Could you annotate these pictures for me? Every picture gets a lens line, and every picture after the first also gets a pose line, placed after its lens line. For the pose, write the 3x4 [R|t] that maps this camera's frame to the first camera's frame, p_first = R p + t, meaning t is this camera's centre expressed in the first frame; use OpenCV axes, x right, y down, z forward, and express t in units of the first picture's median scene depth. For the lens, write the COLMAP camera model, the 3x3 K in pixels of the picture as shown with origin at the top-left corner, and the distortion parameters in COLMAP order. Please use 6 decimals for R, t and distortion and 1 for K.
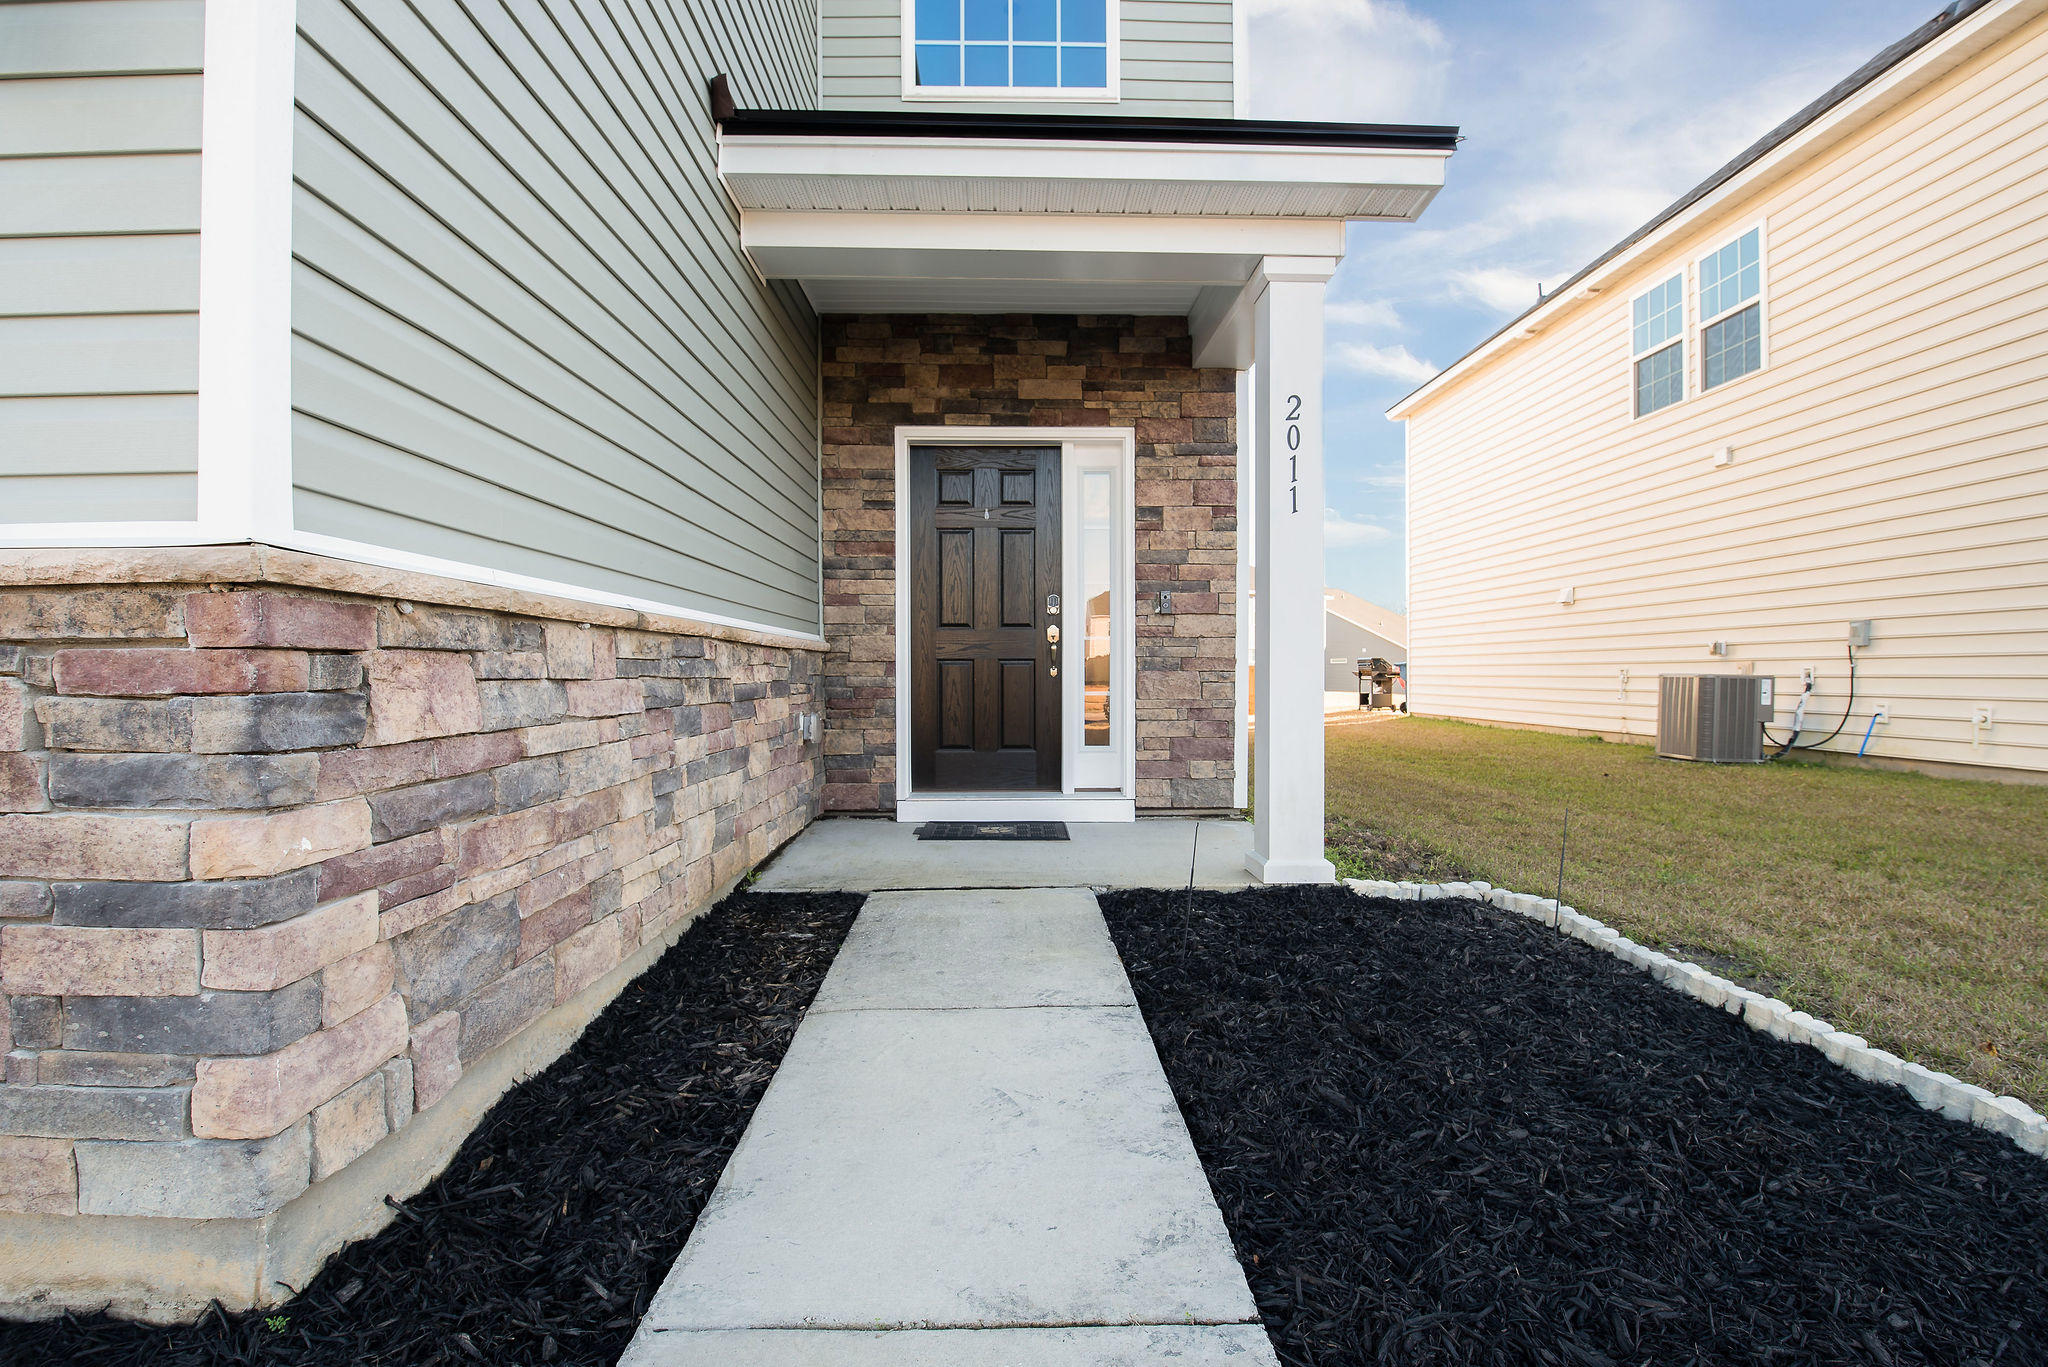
lens RADIAL K [[876.8, 0, 1023.2], [0, 876.8, 690.0], [0, 0, 1]] dist [-0.000277, -0.014350]
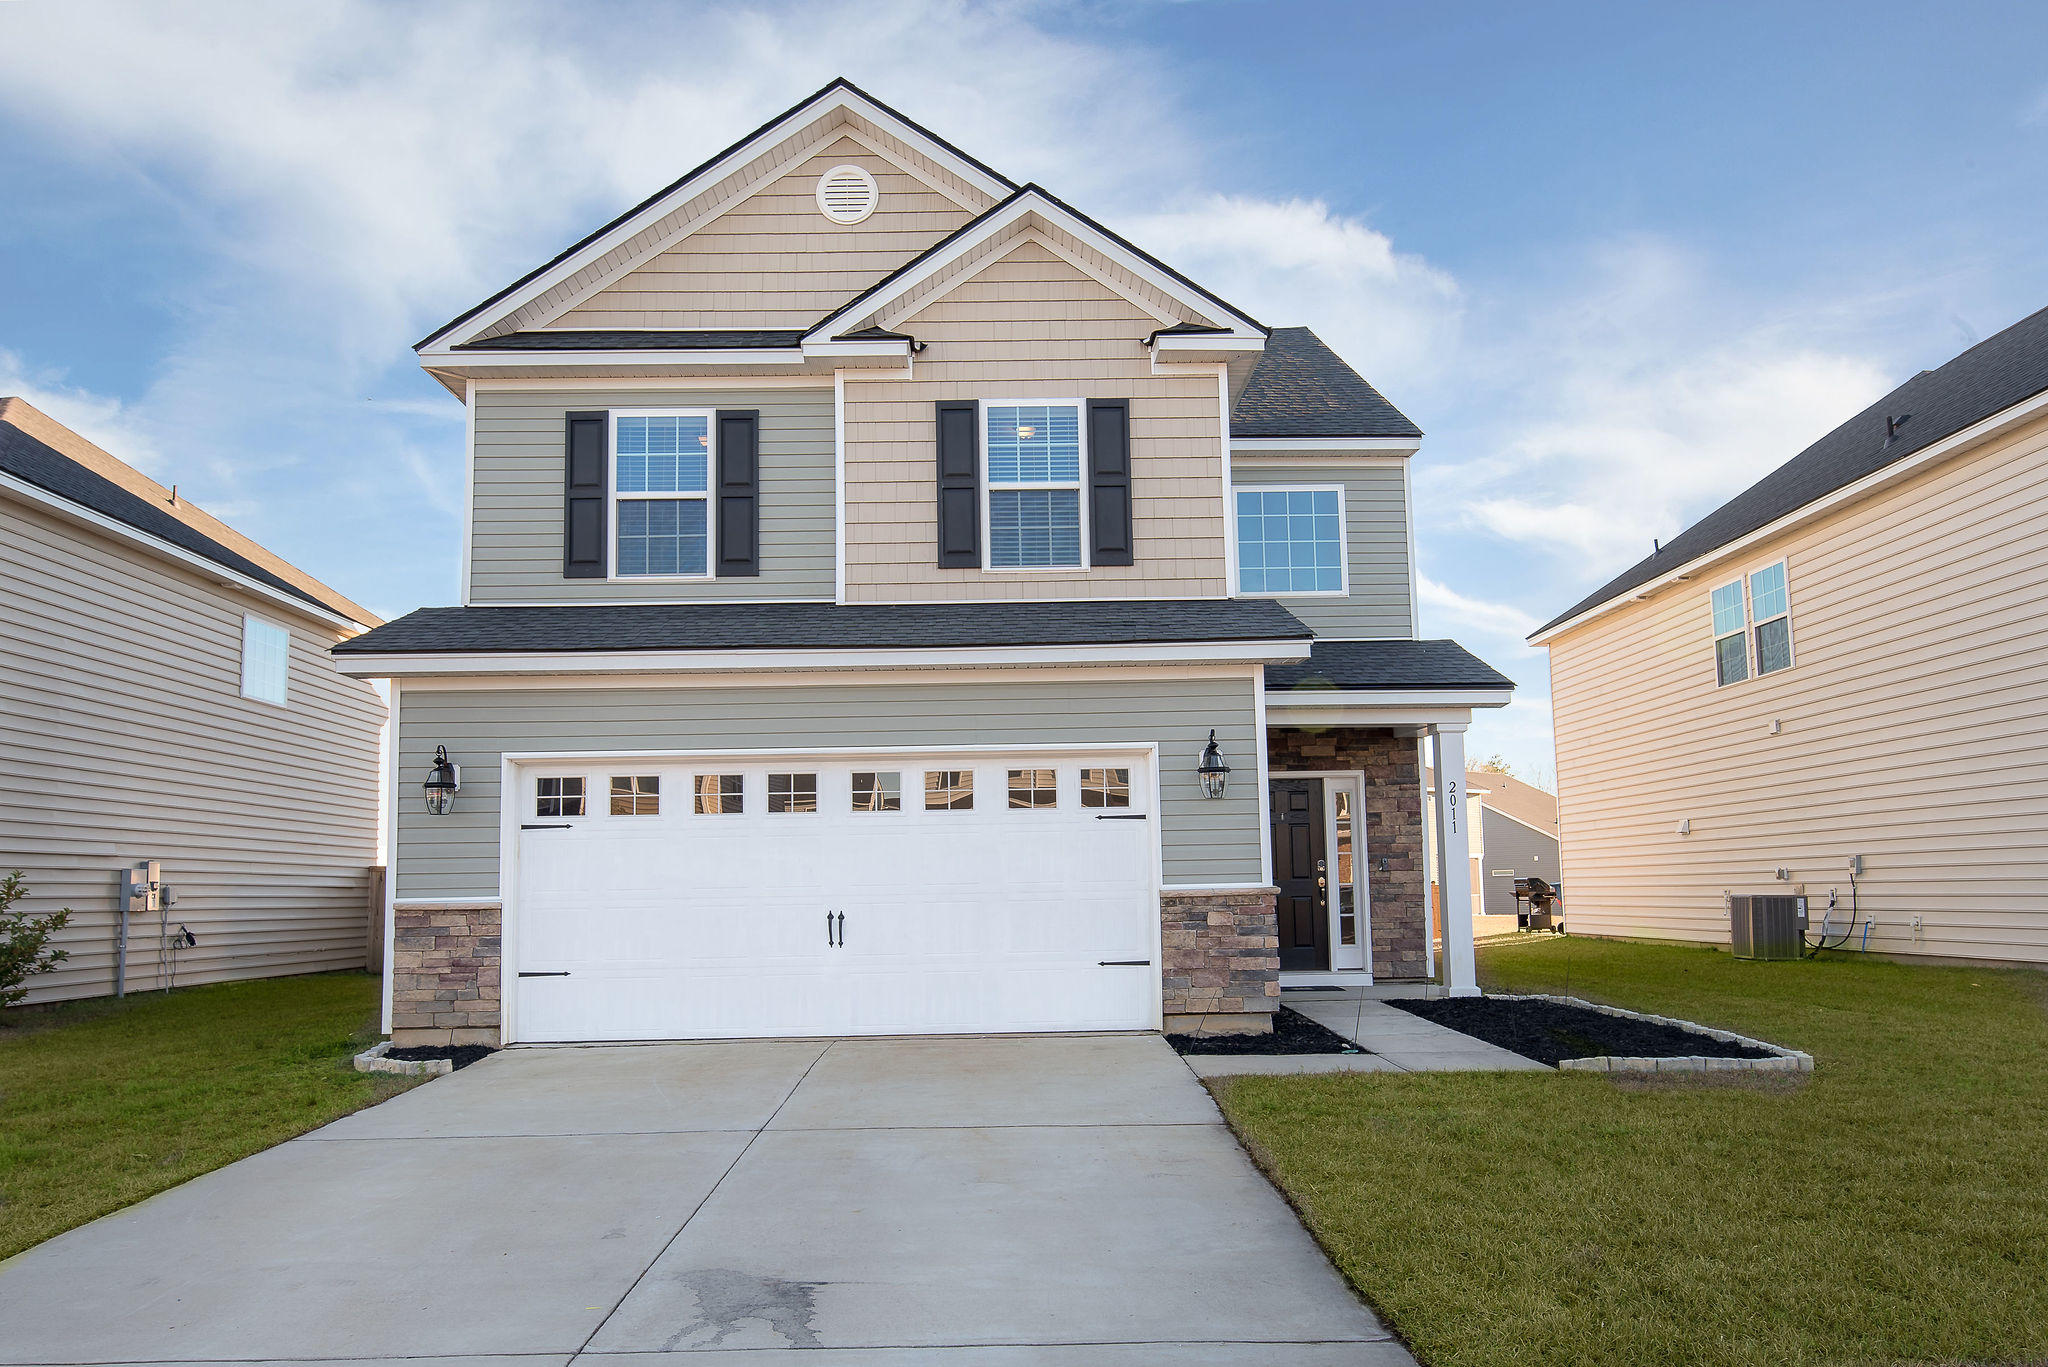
lens RADIAL K [[1357.5, 0, 1025.3], [0, 1357.5, 773.9], [0, 0, 1]] dist [0.000643, -0.000226]
pose [[0.999871, -0.015377, 0.004534, -0.604270], [0.015774, 0.994136, -0.106980, 0.004123], [-0.002863, 0.107038, 0.994251, -1.856744]]
